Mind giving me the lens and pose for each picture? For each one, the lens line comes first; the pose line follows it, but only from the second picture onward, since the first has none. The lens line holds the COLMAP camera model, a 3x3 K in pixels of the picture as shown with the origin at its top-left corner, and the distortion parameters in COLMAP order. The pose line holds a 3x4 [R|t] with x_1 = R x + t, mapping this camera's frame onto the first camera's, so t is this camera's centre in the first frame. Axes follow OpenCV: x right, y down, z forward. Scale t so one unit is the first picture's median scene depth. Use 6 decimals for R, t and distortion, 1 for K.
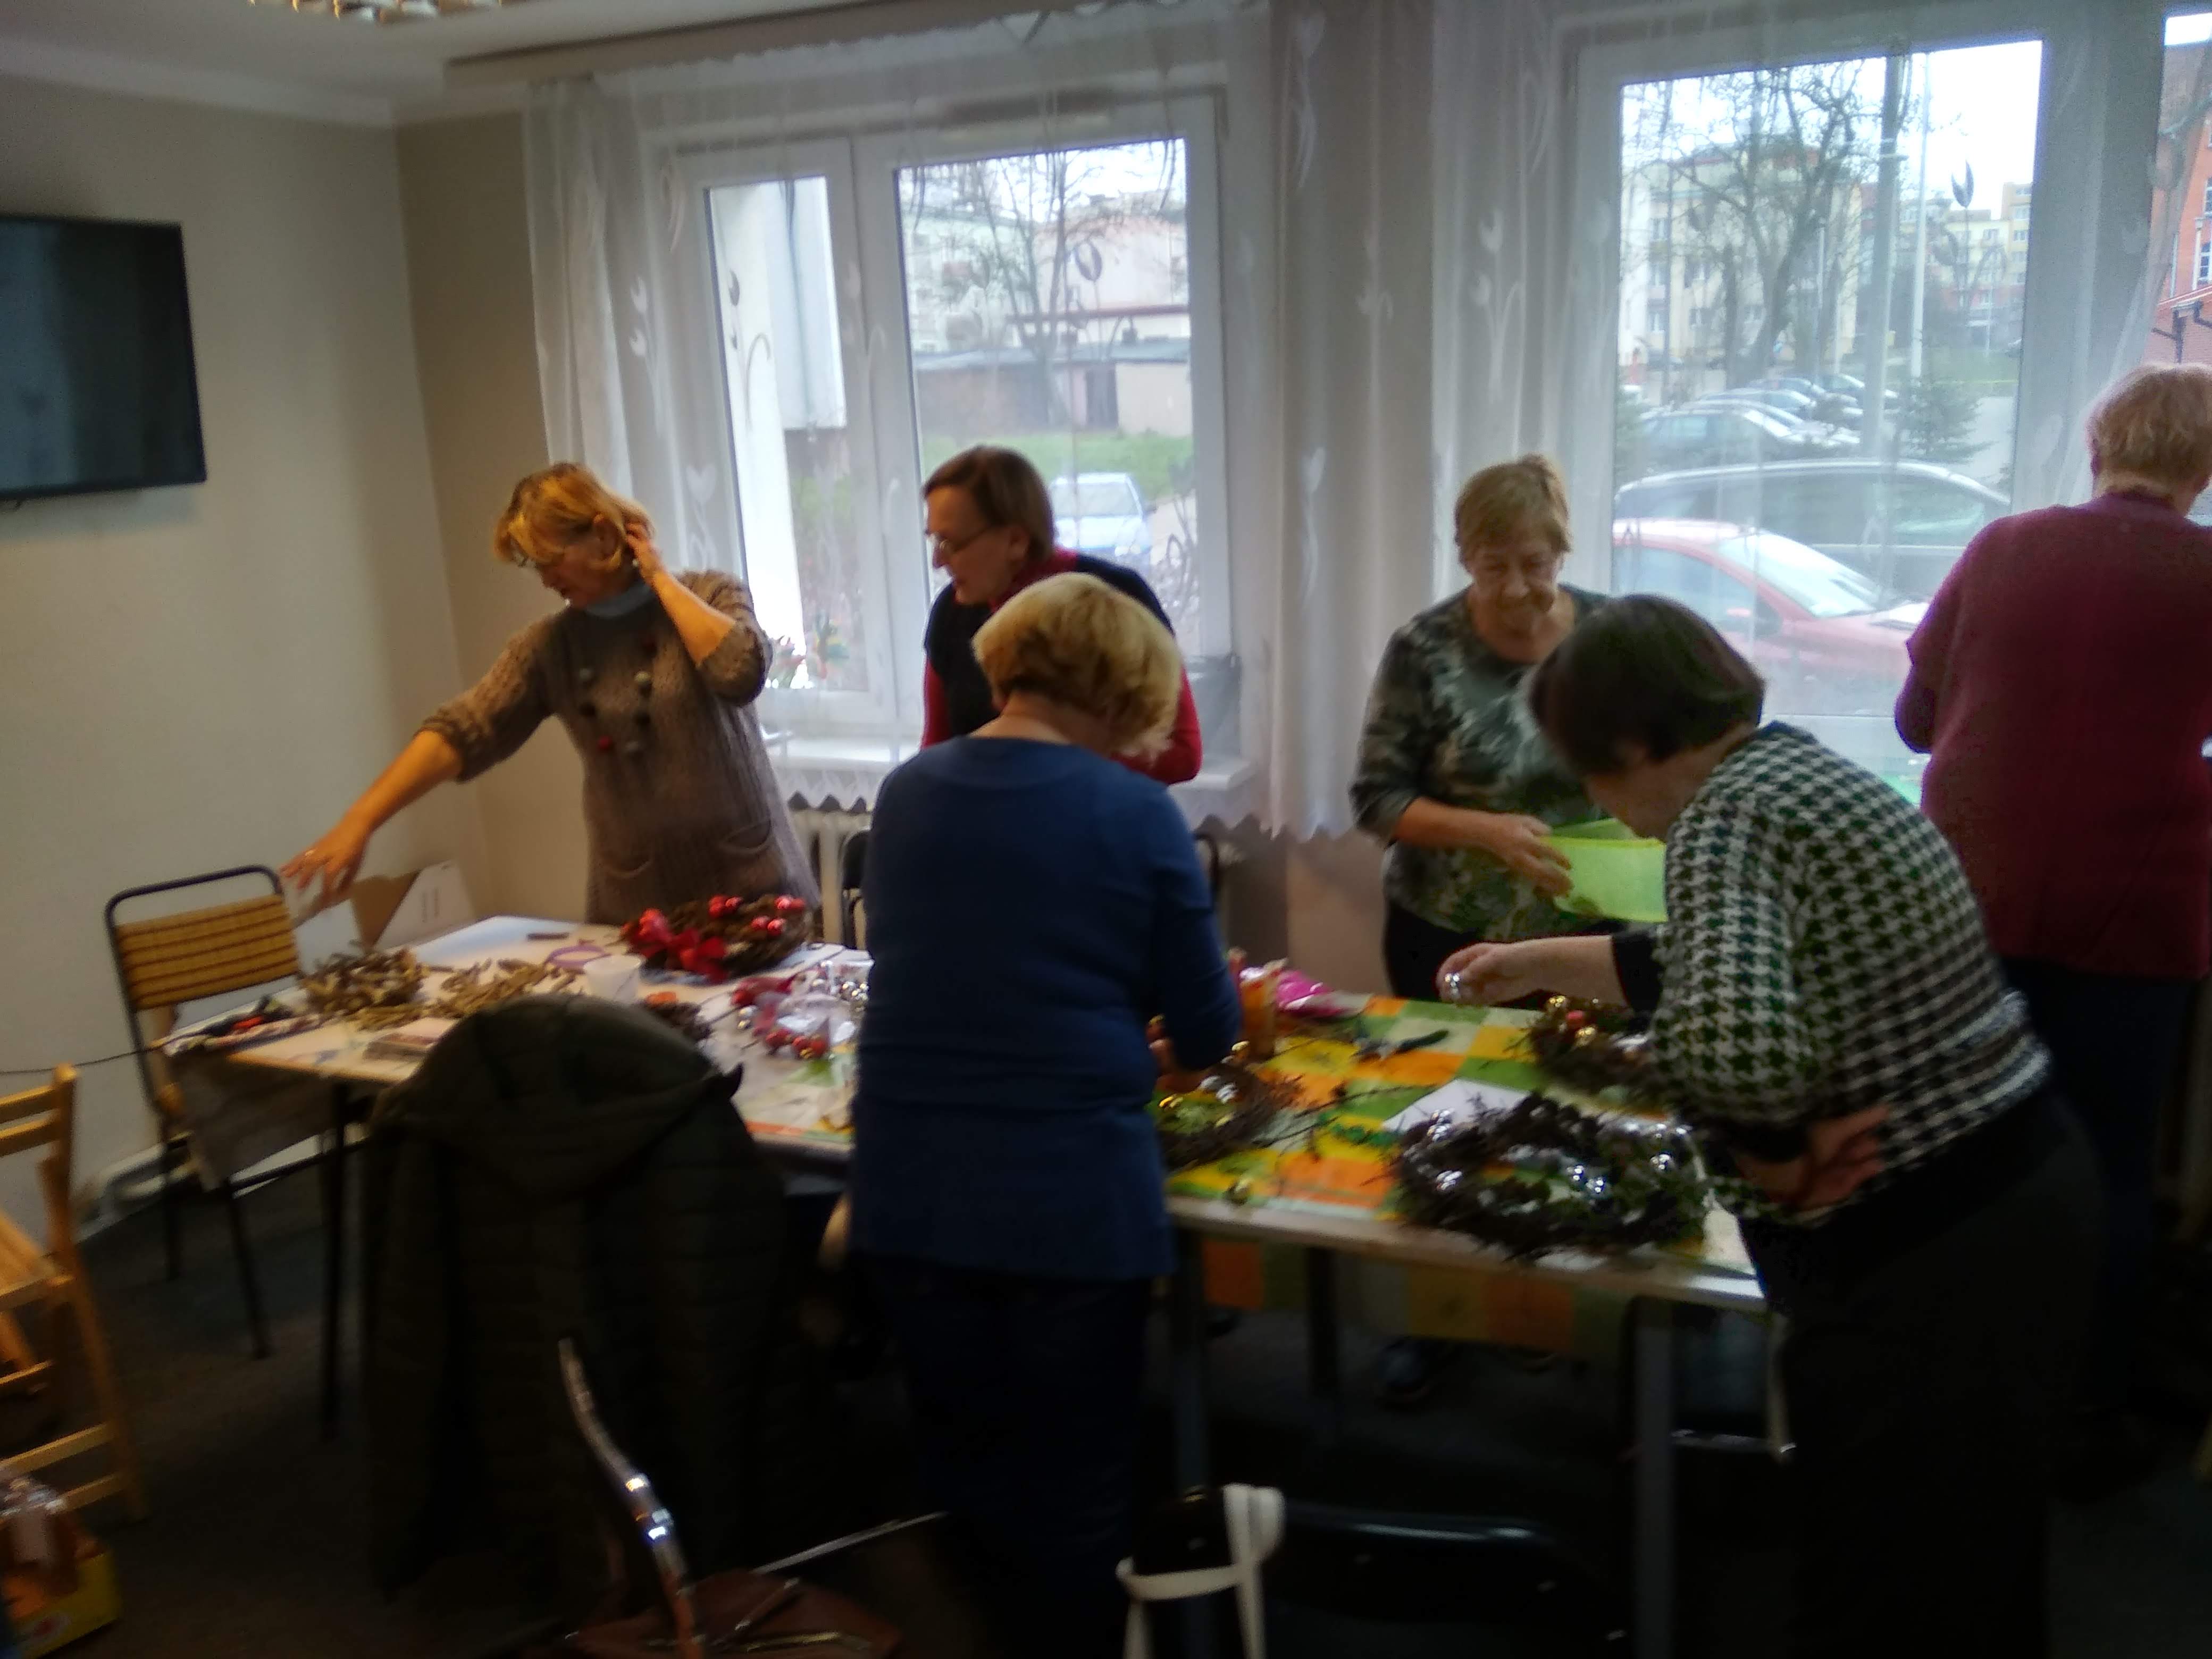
lens RADIAL K [[1797.3, 0, 1117.7], [0, 1797.3, 821.1], [0, 0, 1]] dist [0.078685, -0.165745]
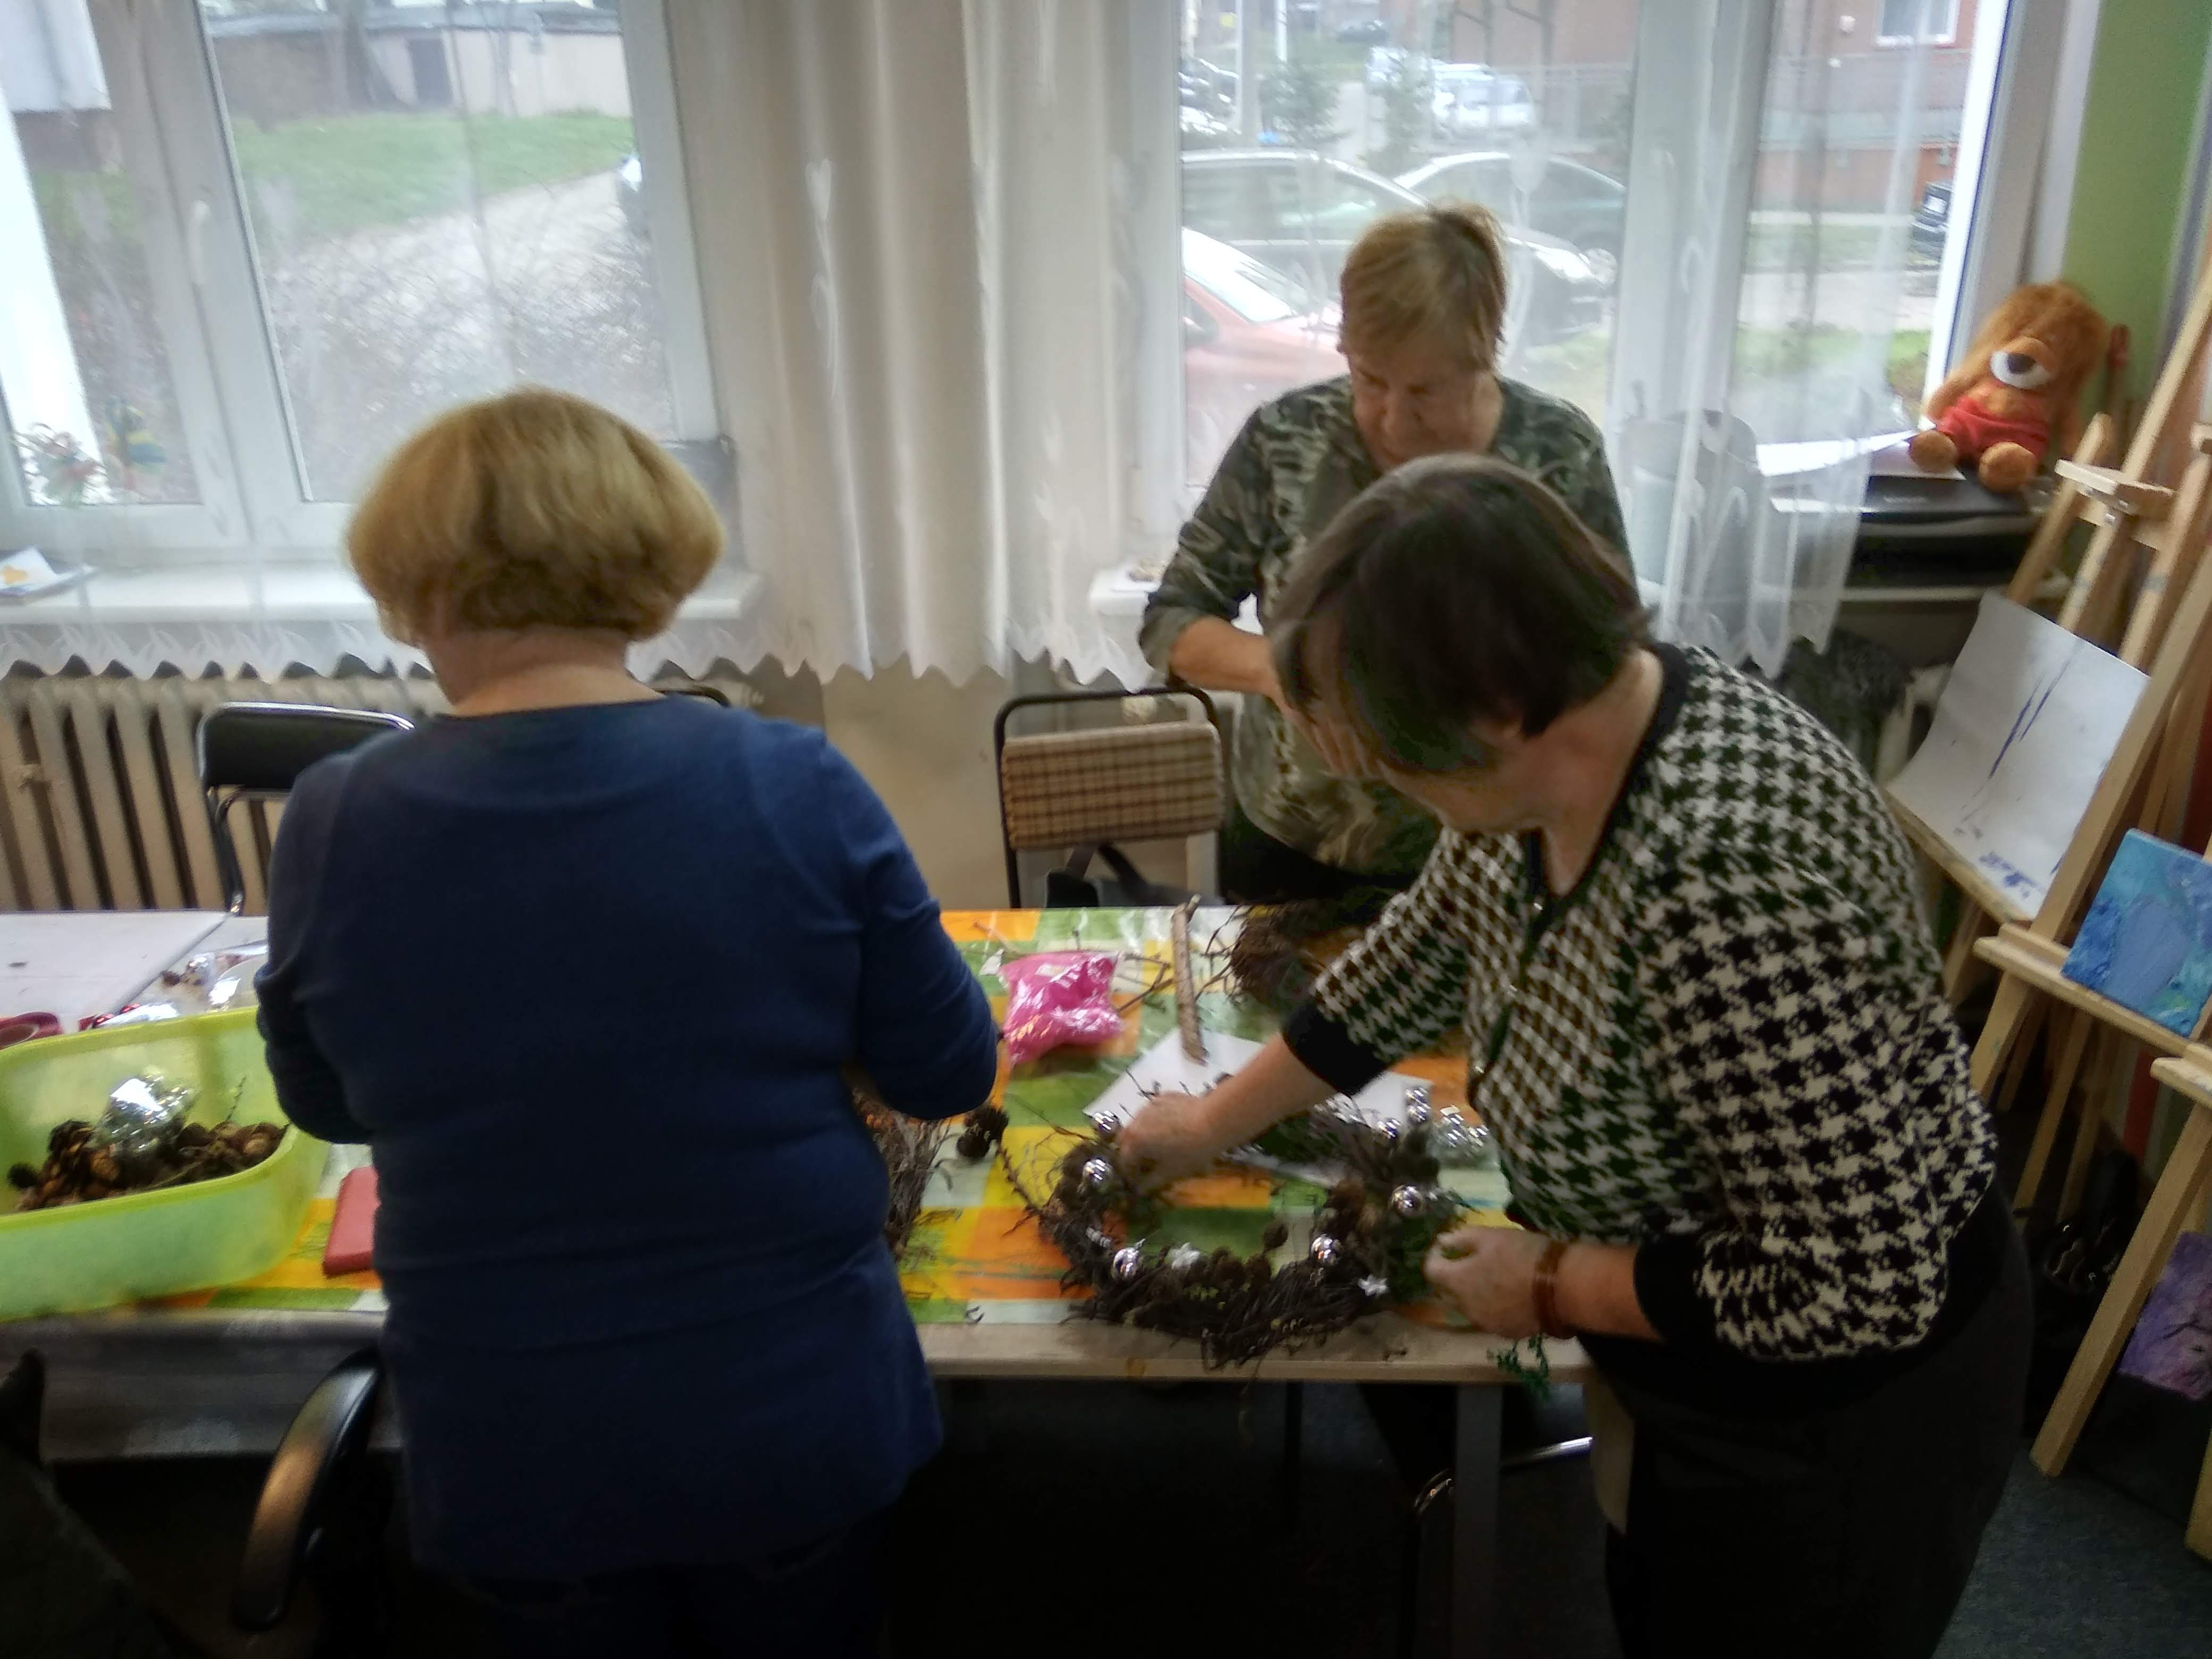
lens RADIAL K [[1852.3, 0, 1106.0], [0, 1852.3, 829.5], [0, 0, 1]] dist [0.007429, 0.009482]
pose [[0.950931, -0.107853, 0.289996, -0.023624], [0.061770, 0.984587, 0.163626, -0.043265], [-0.303174, -0.137684, 0.942936, 0.168819]]
